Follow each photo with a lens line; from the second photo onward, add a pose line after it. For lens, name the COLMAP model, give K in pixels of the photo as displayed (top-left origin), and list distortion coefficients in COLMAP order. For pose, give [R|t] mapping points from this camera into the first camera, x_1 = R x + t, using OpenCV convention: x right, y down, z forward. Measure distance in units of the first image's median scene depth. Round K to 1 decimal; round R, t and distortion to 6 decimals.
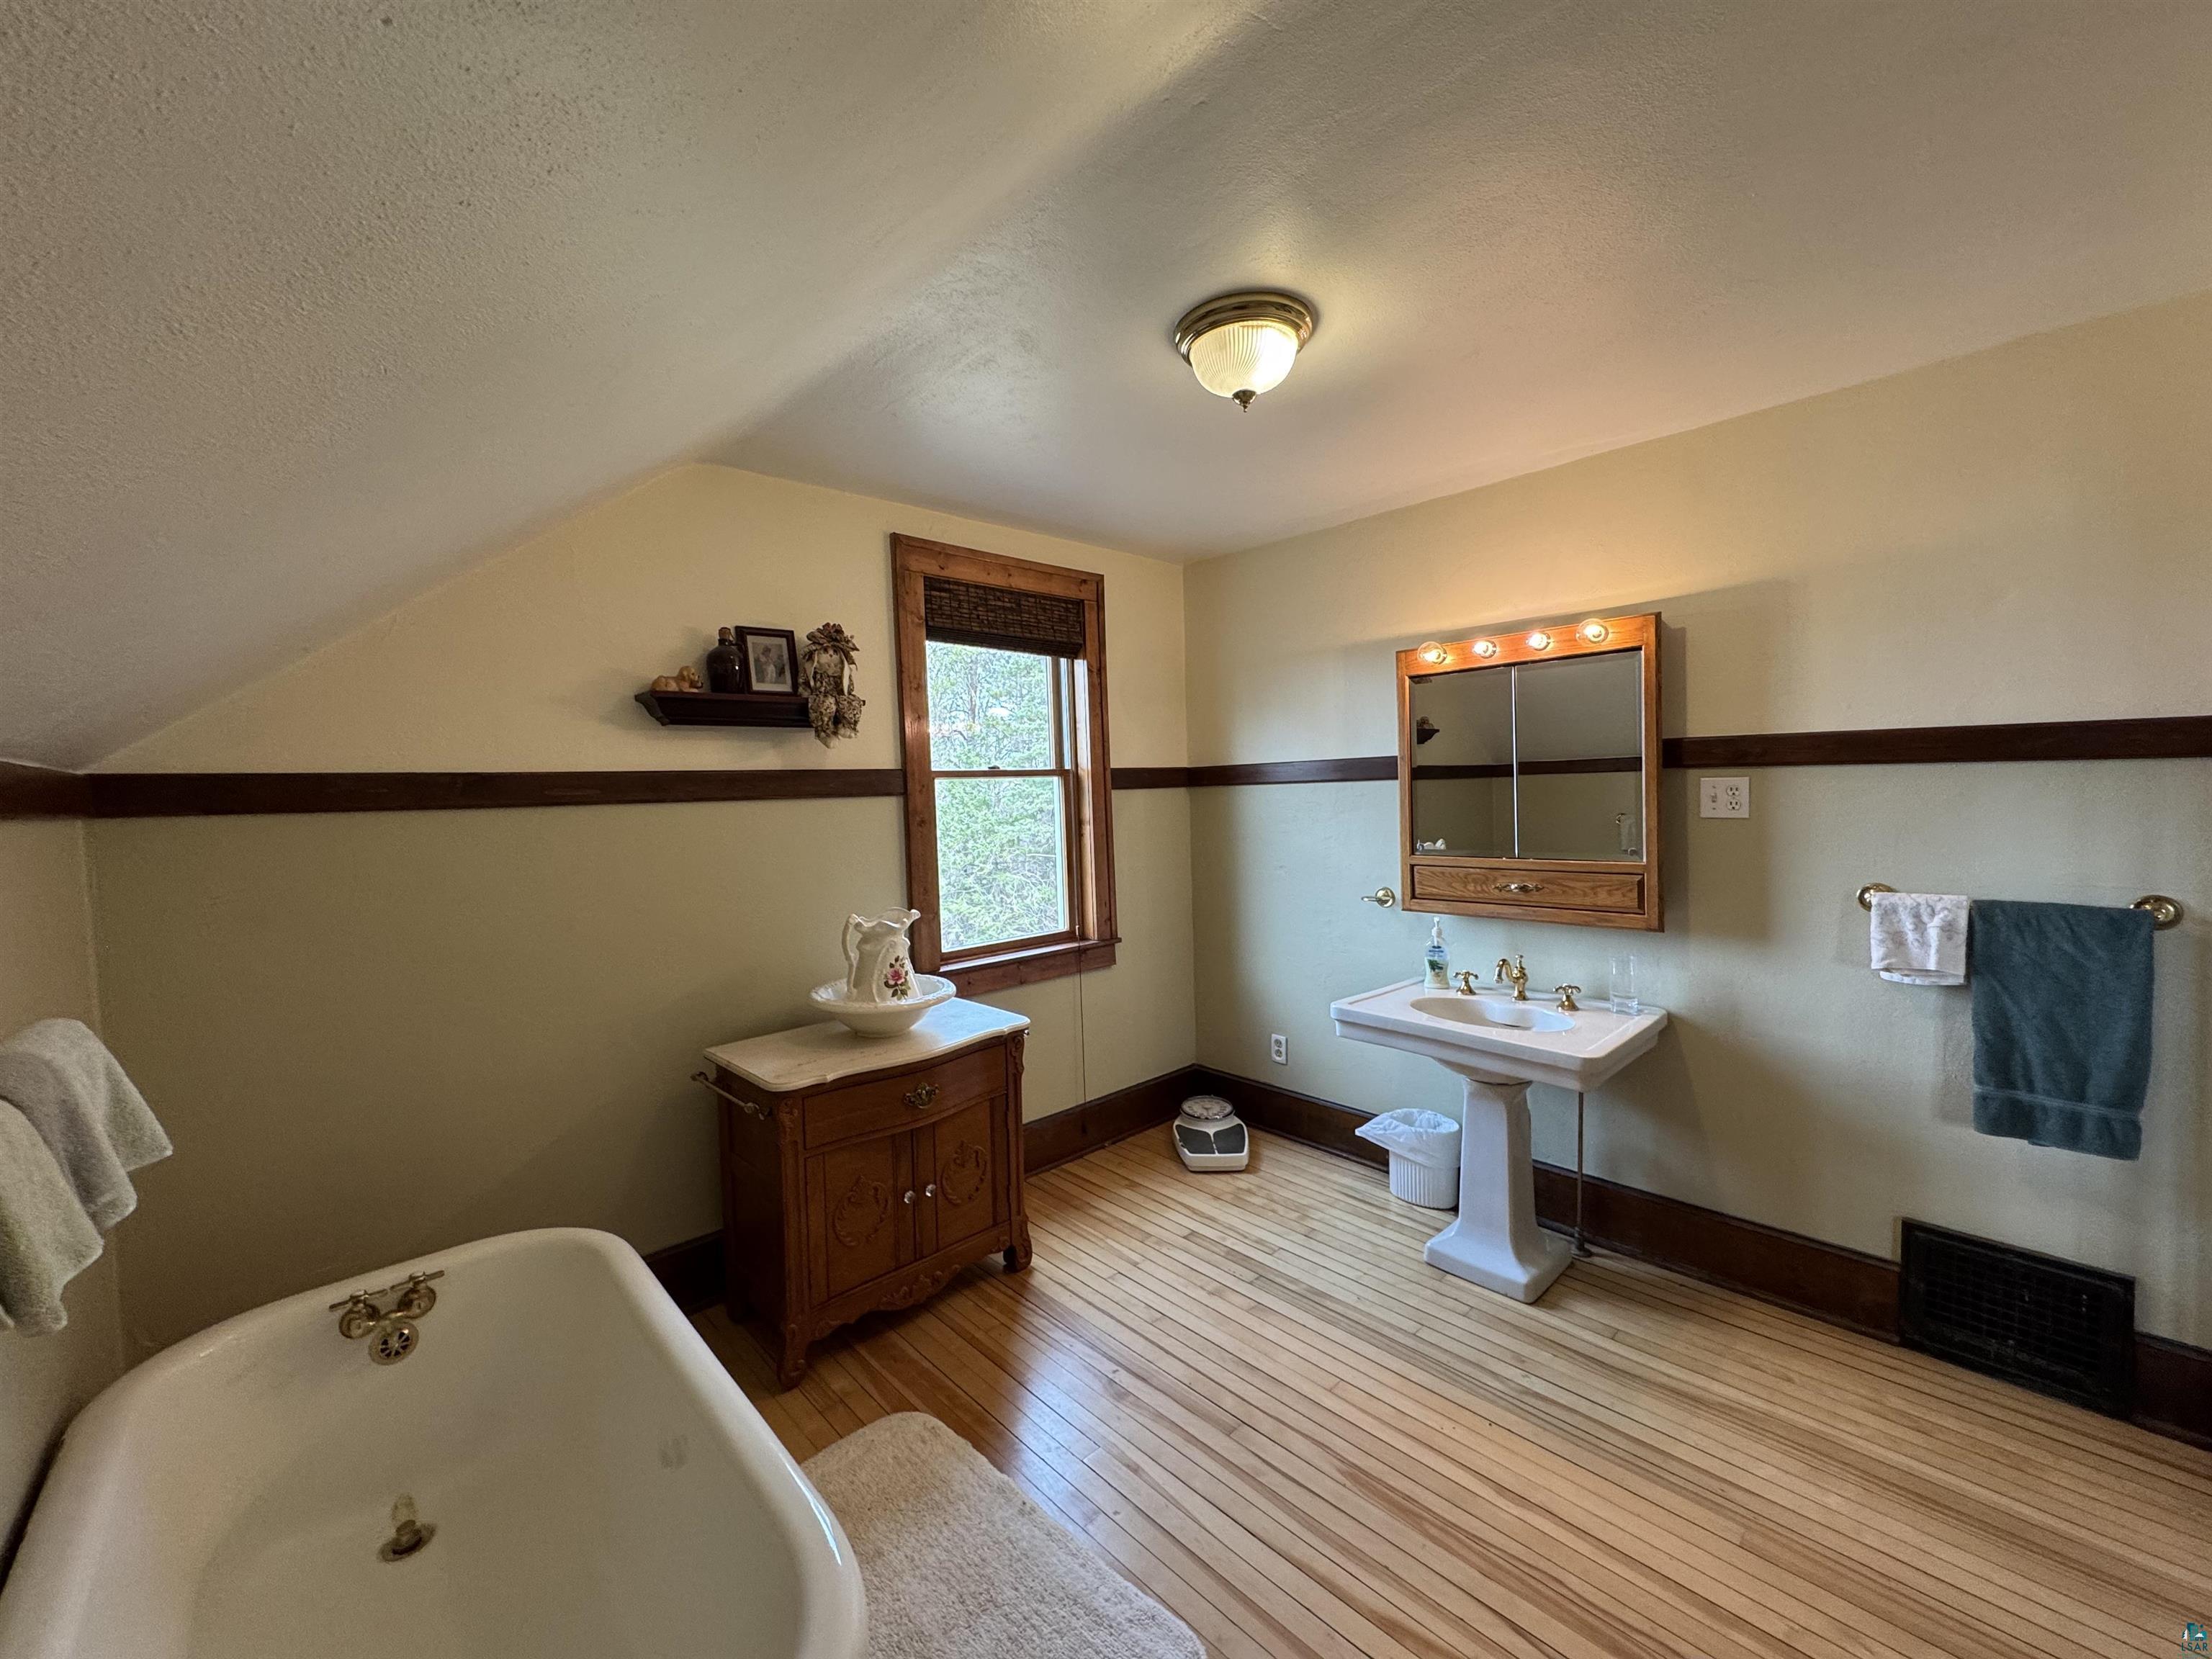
lens RADIAL K [[882.2, 0, 1103.1], [0, 882.2, 825.2], [0, 0, 1]] dist [-0.000578, 0.000281]
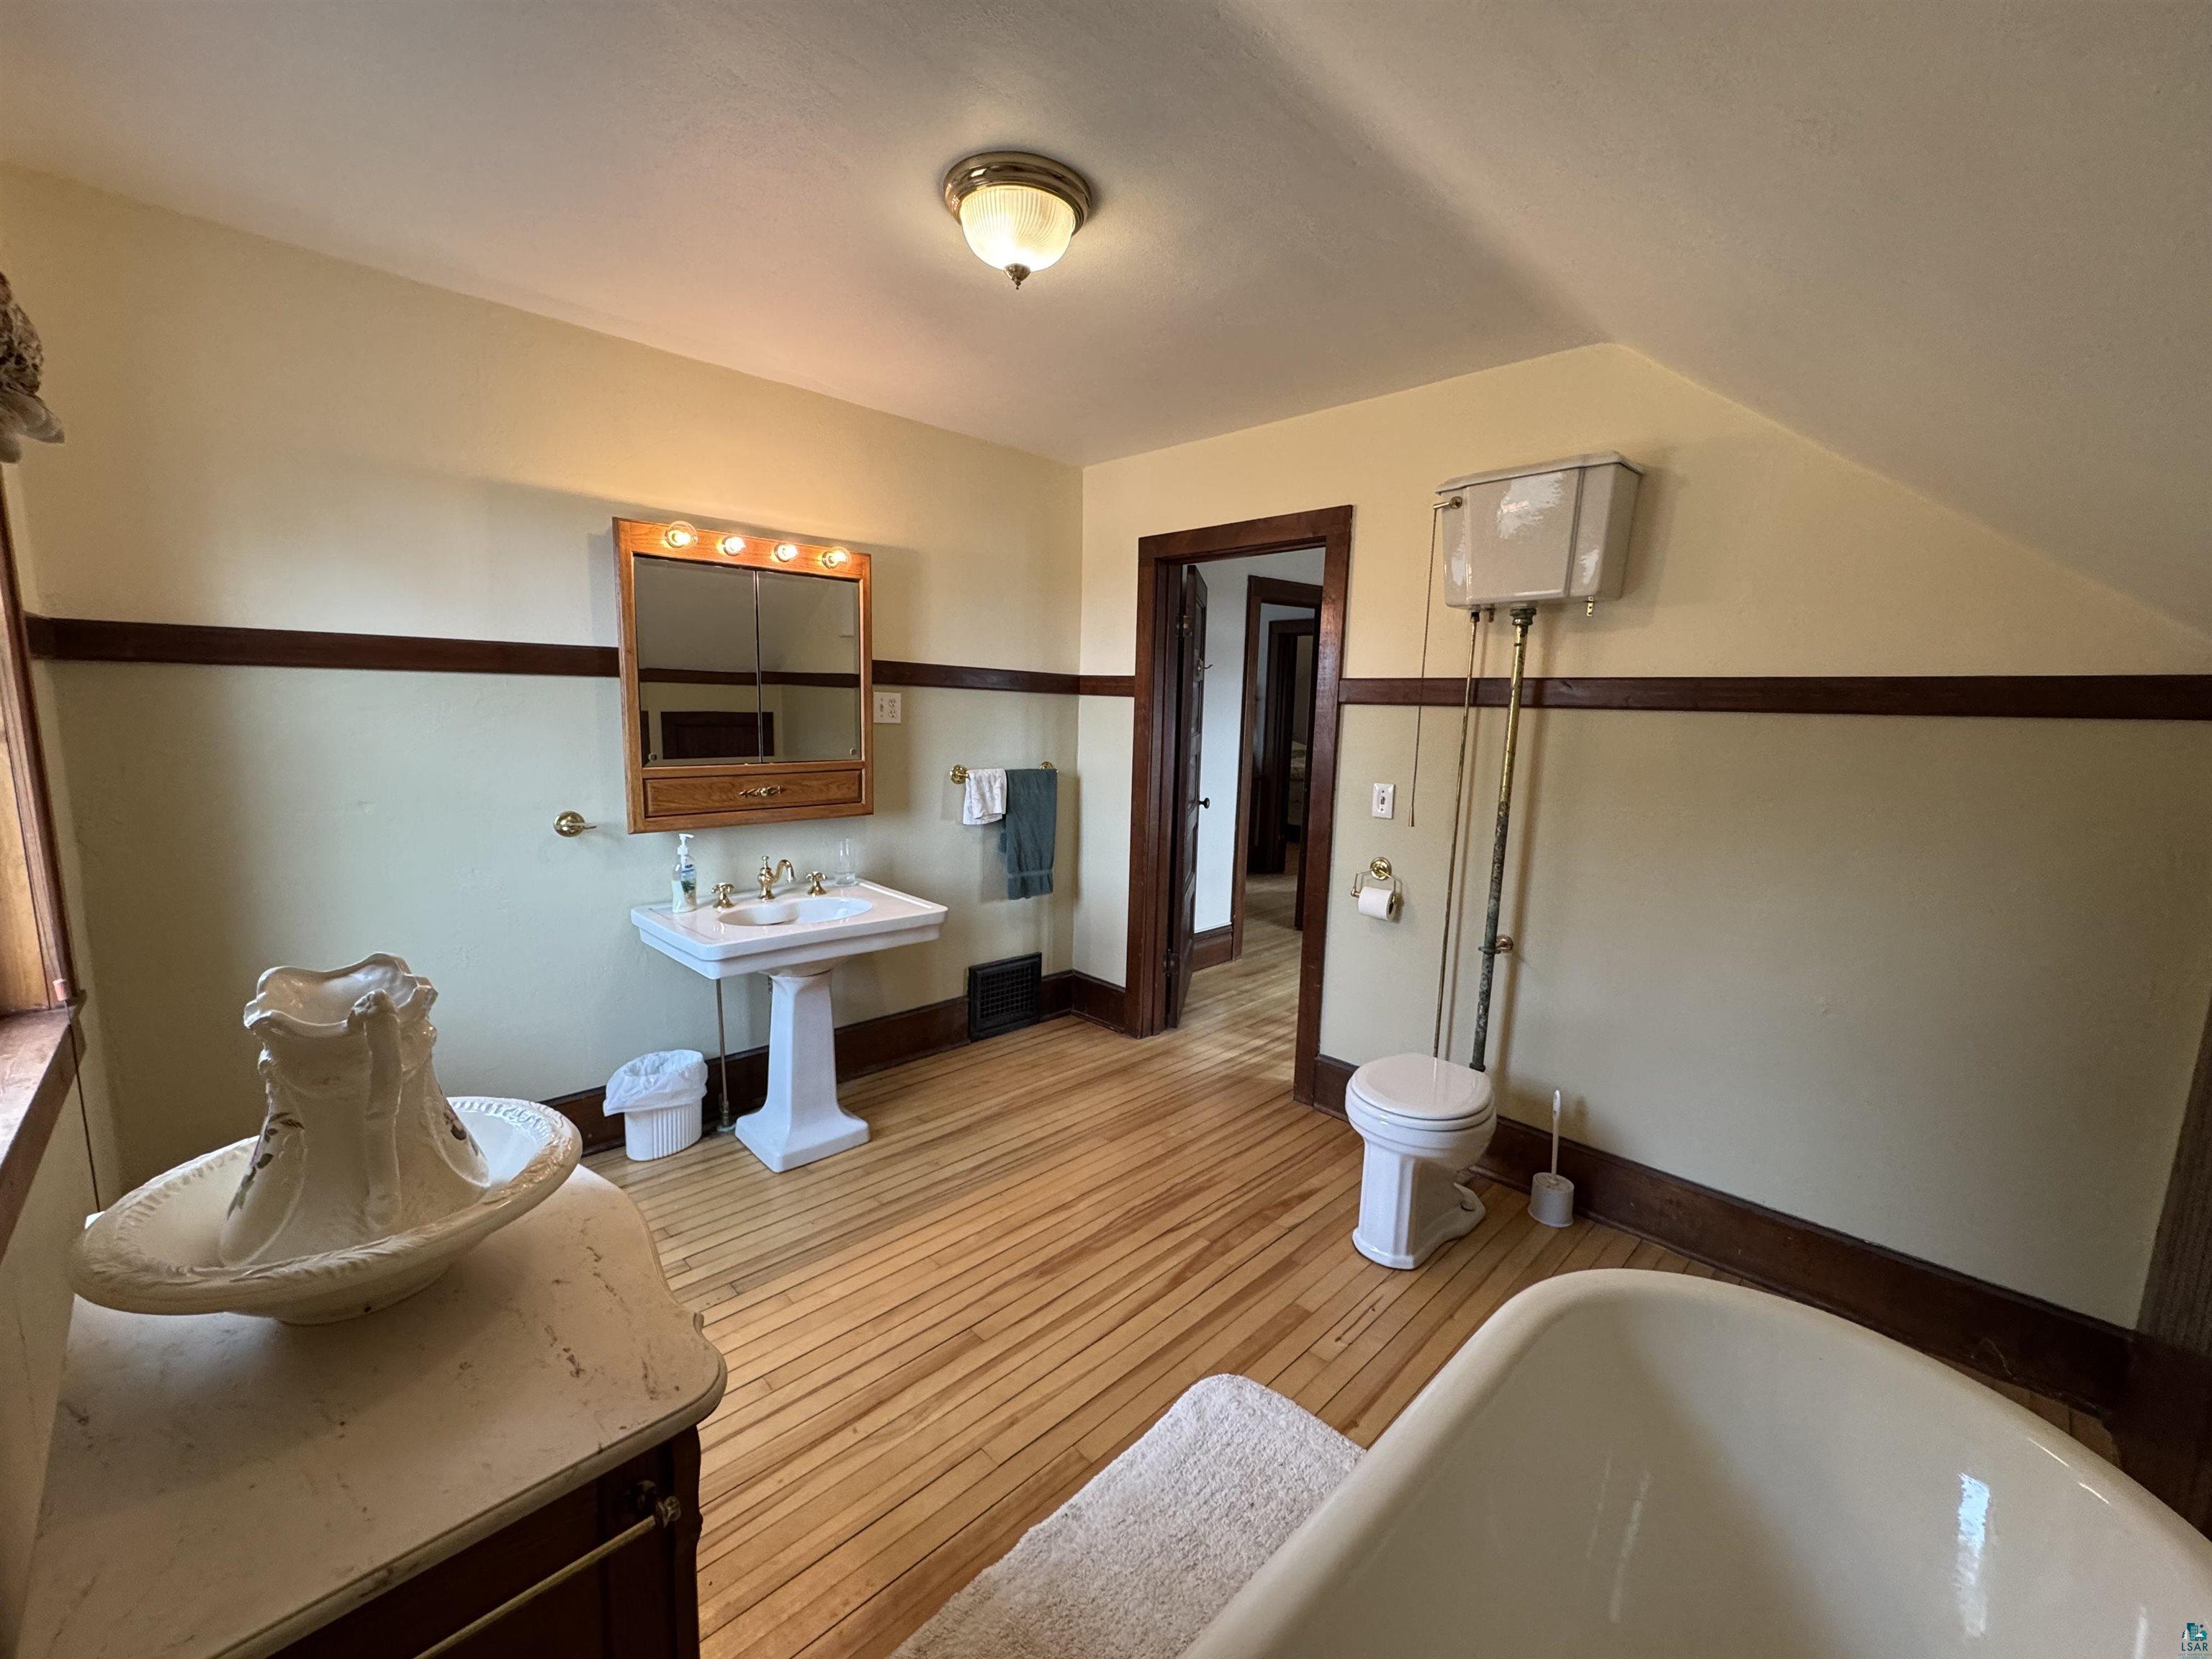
lens RADIAL K [[882.2, 0, 1103.1], [0, 882.2, 825.2], [0, 0, 1]] dist [-0.000578, 0.000281]
pose [[-0.023682, -0.113728, 0.993230, -0.710665], [0.012783, 0.993393, 0.114052, -0.003275], [-0.999638, 0.015397, -0.022072, 0.788493]]
